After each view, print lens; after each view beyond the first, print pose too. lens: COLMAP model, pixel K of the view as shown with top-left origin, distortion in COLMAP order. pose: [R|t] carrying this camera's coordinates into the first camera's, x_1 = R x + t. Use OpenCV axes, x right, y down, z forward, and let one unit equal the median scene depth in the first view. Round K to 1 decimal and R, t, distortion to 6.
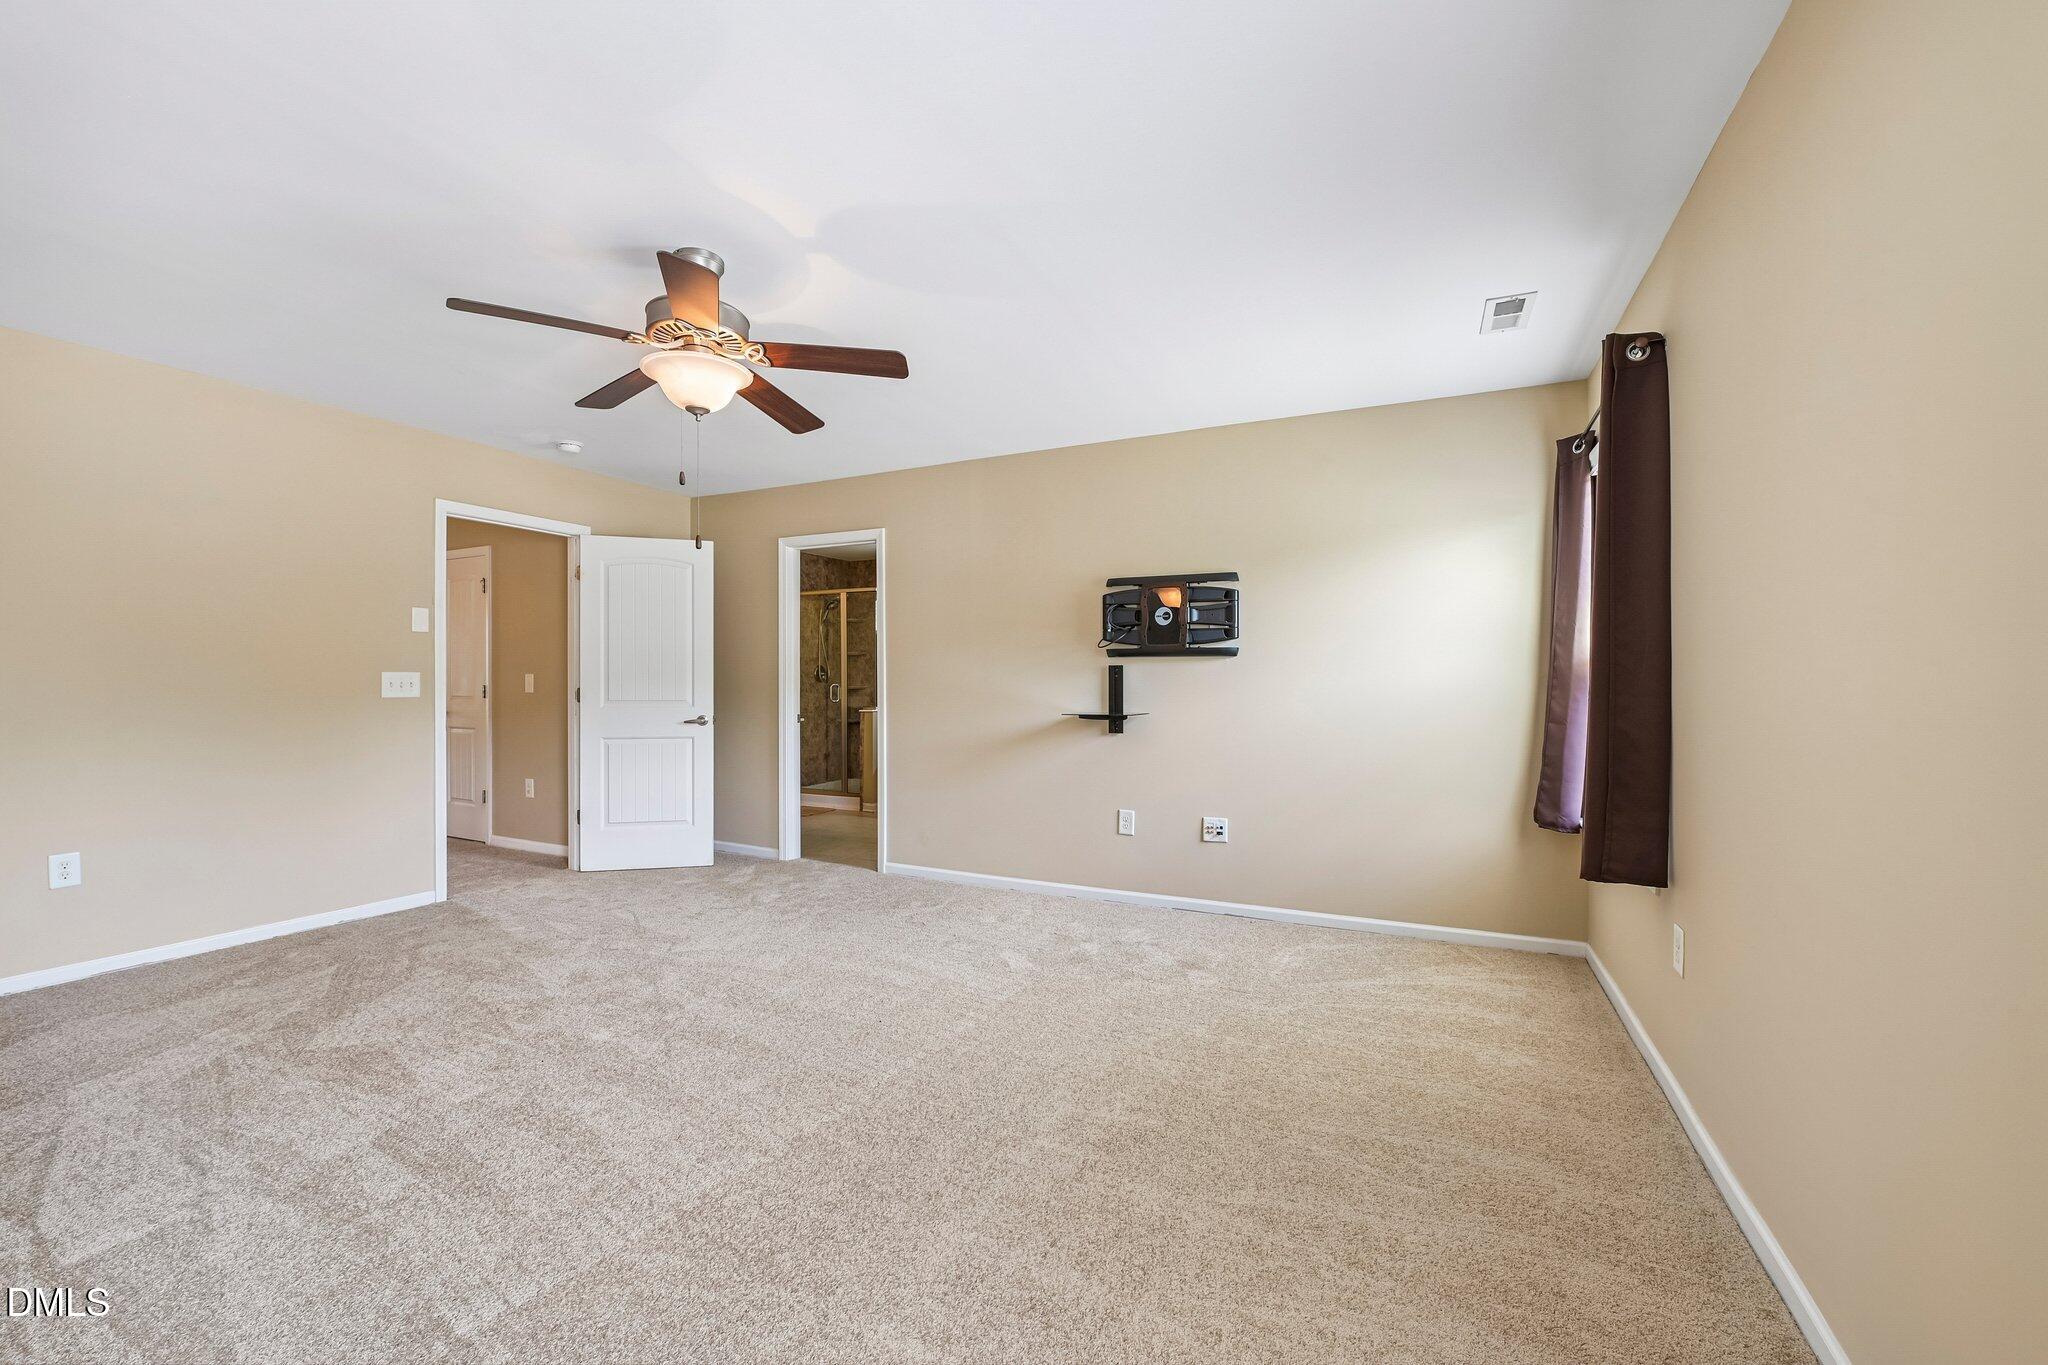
lens RADIAL K [[813.6, 0, 1021.8], [0, 813.6, 681.1], [0, 0, 1]] dist [-0.011427, -0.003124]
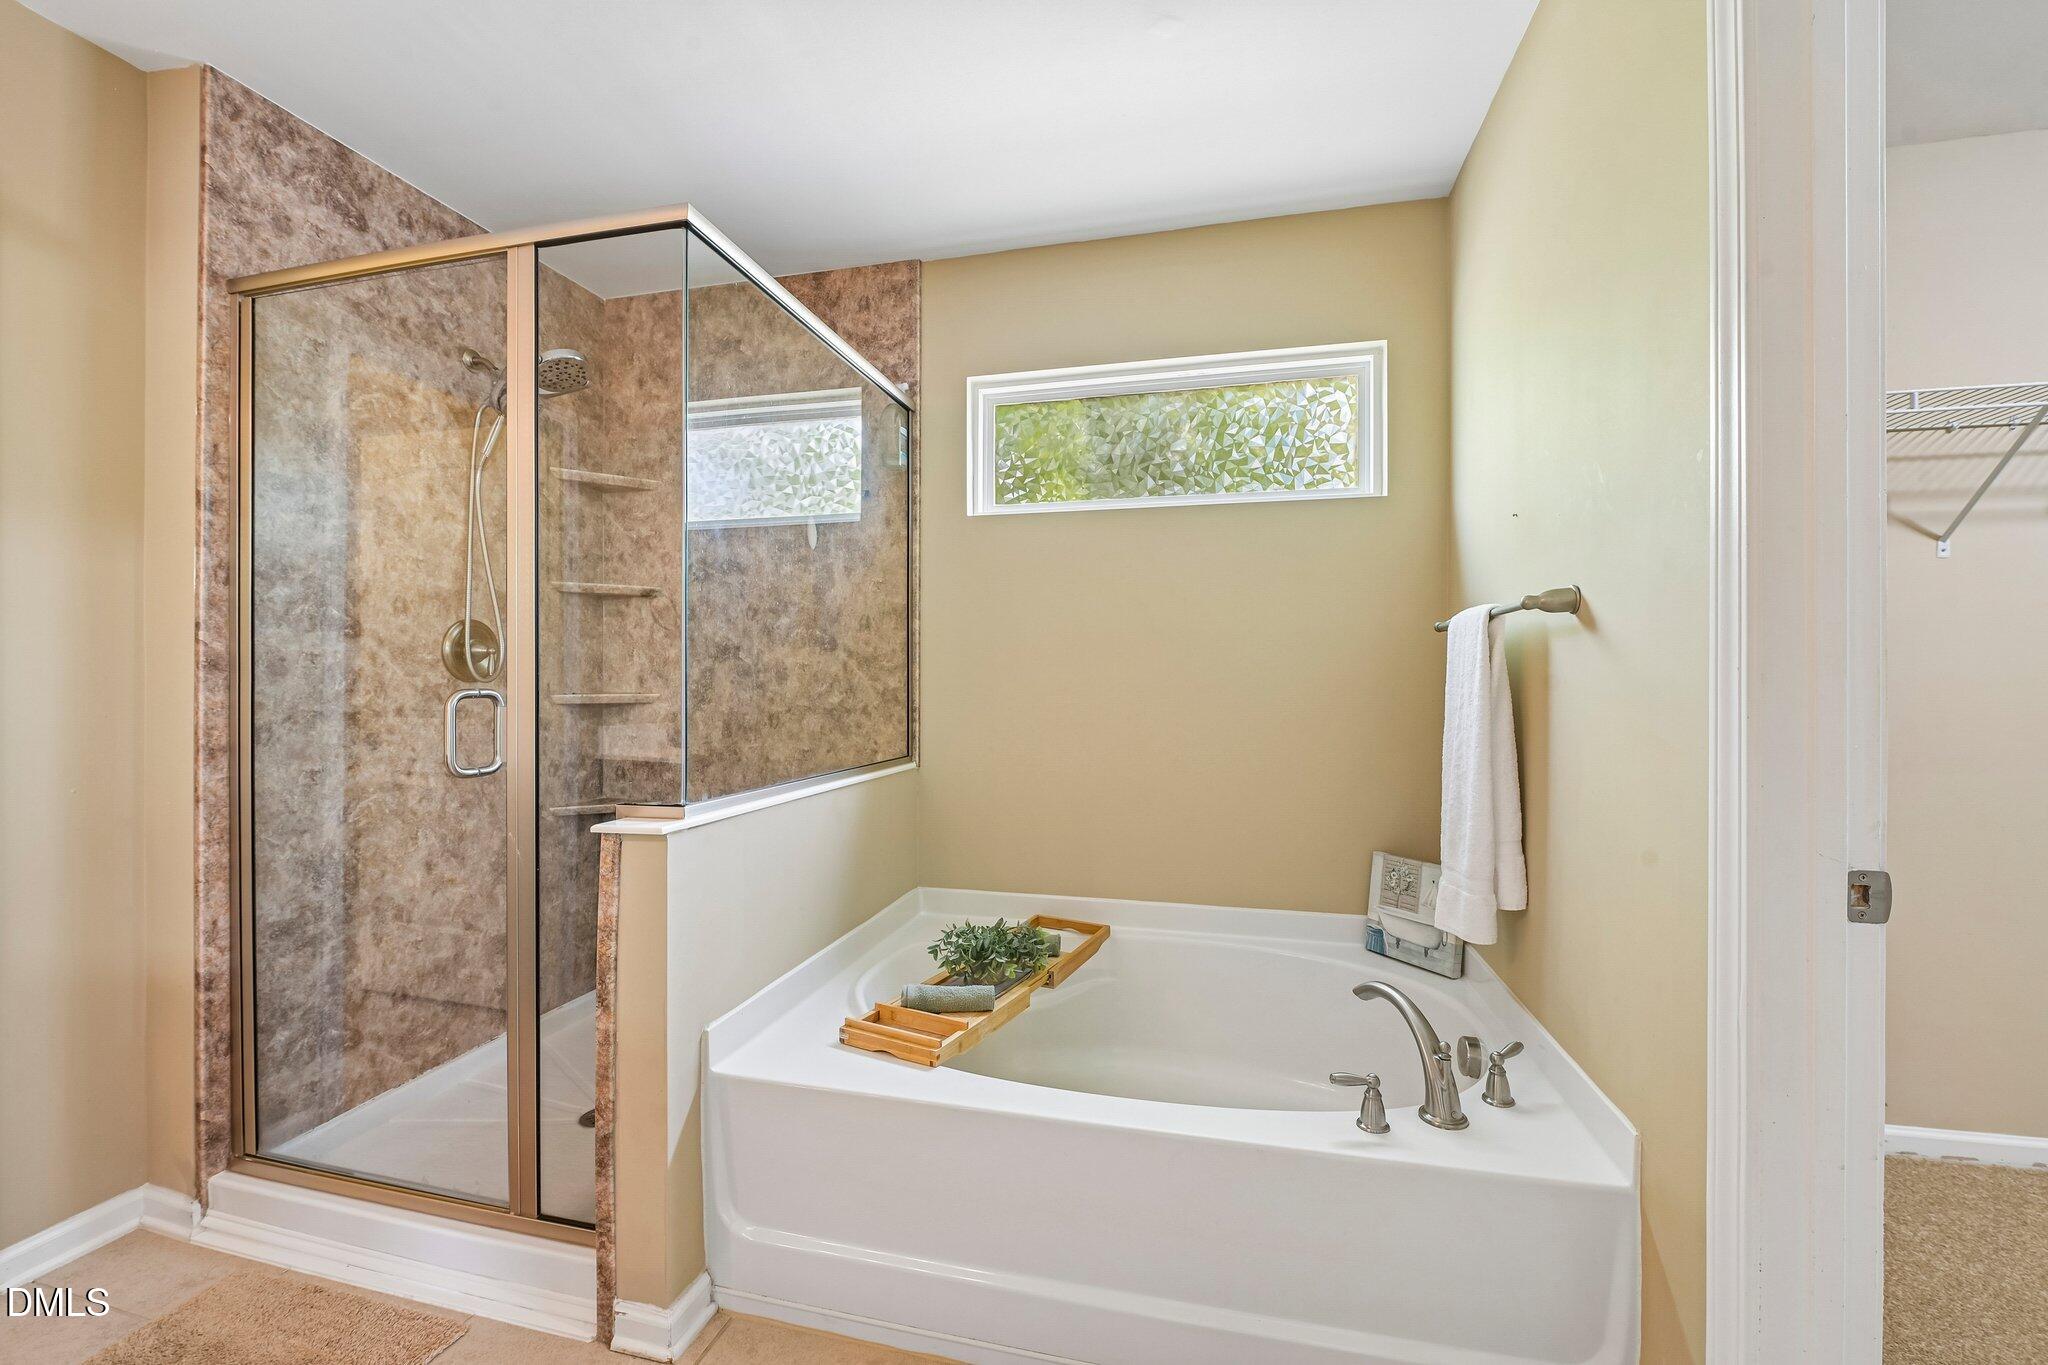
lens RADIAL K [[813.6, 0, 1029.1], [0, 813.6, 680.4], [0, 0, 1]] dist [-0.011427, -0.003124]
pose [[0.977909, 0.002131, 0.209019, -0.119924], [-0.001473, 0.999993, -0.003304, 0.001992], [-0.209025, 0.002923, 0.977906, 0.687191]]
